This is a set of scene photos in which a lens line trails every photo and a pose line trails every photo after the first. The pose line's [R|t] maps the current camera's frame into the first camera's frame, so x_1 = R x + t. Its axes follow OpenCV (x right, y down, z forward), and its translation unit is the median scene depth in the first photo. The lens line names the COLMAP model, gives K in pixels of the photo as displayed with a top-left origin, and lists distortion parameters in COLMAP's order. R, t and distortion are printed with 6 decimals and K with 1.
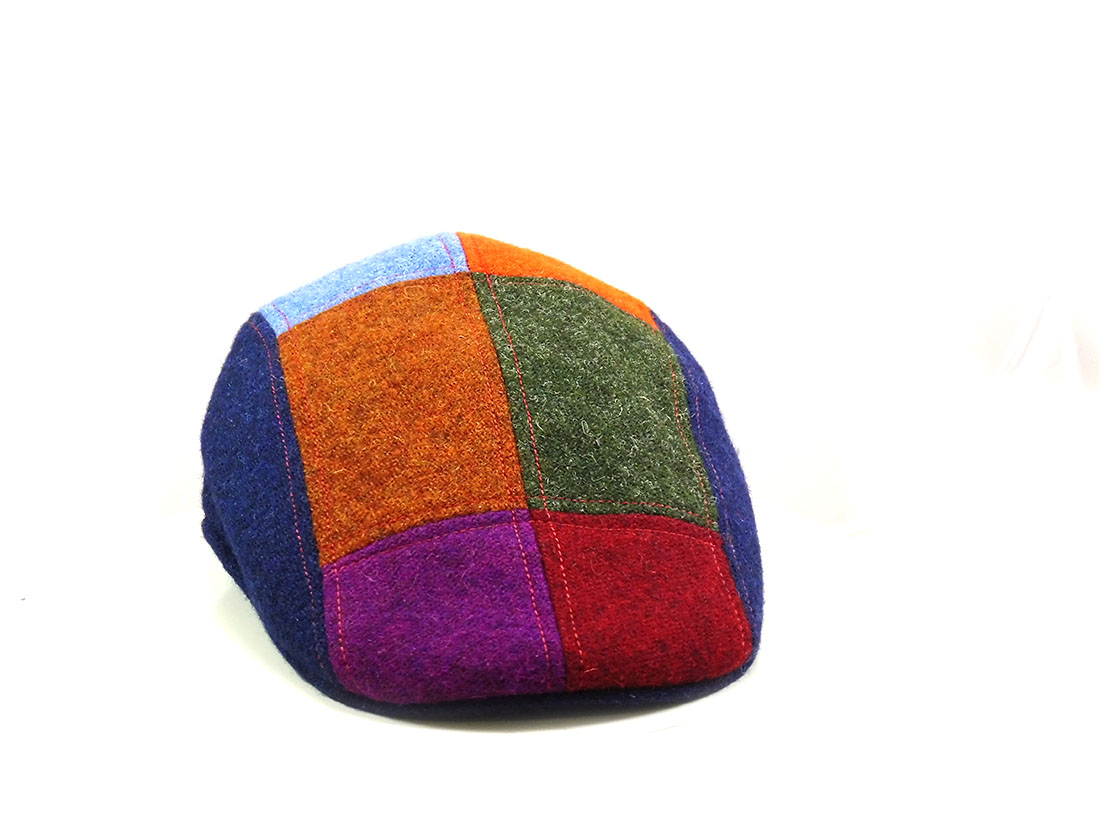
lens RADIAL K [[2396.9, 0, 550.0], [0, 2396.9, 412.5], [0, 0, 1]] dist [0.102301, -9.613495]
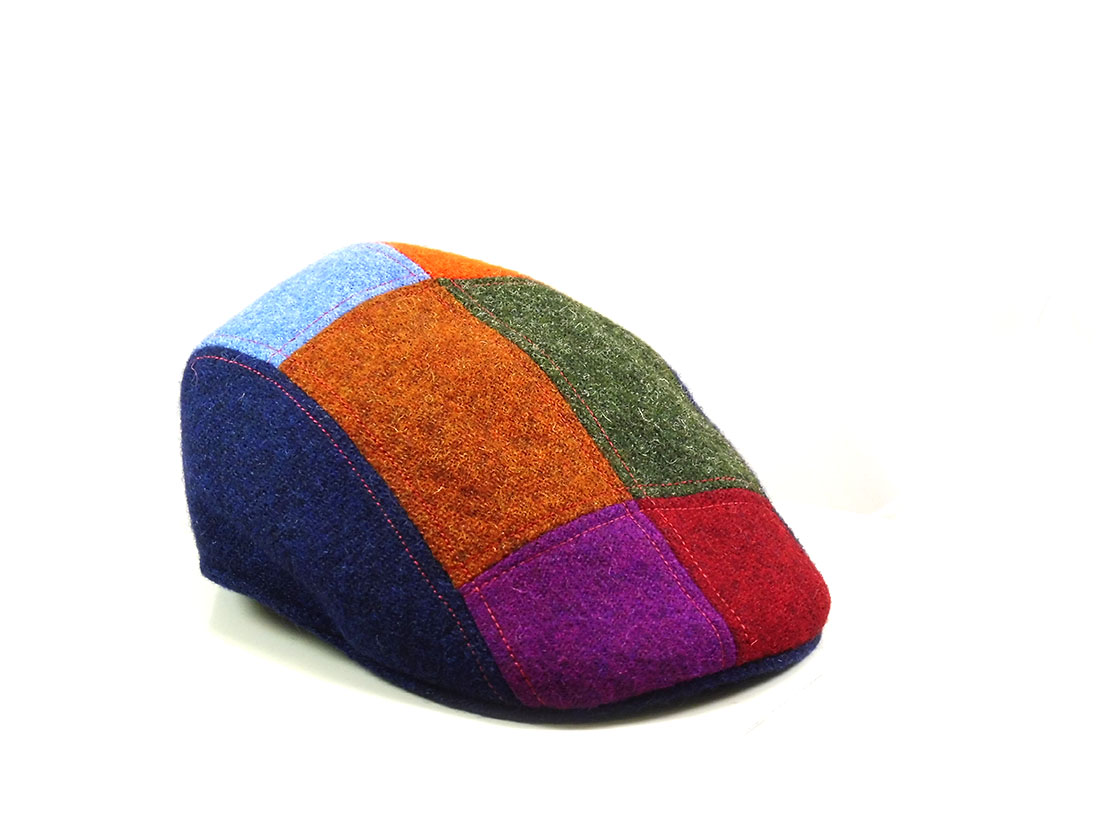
lens RADIAL K [[2396.9, 0, 550.0], [0, 2396.9, 412.5], [0, 0, 1]] dist [0.102301, -9.613495]
pose [[0.911465, -0.130815, 0.390024, -0.435831], [0.128132, 0.991207, 0.033016, -0.034474], [-0.390914, 0.019881, 0.920213, 0.078702]]
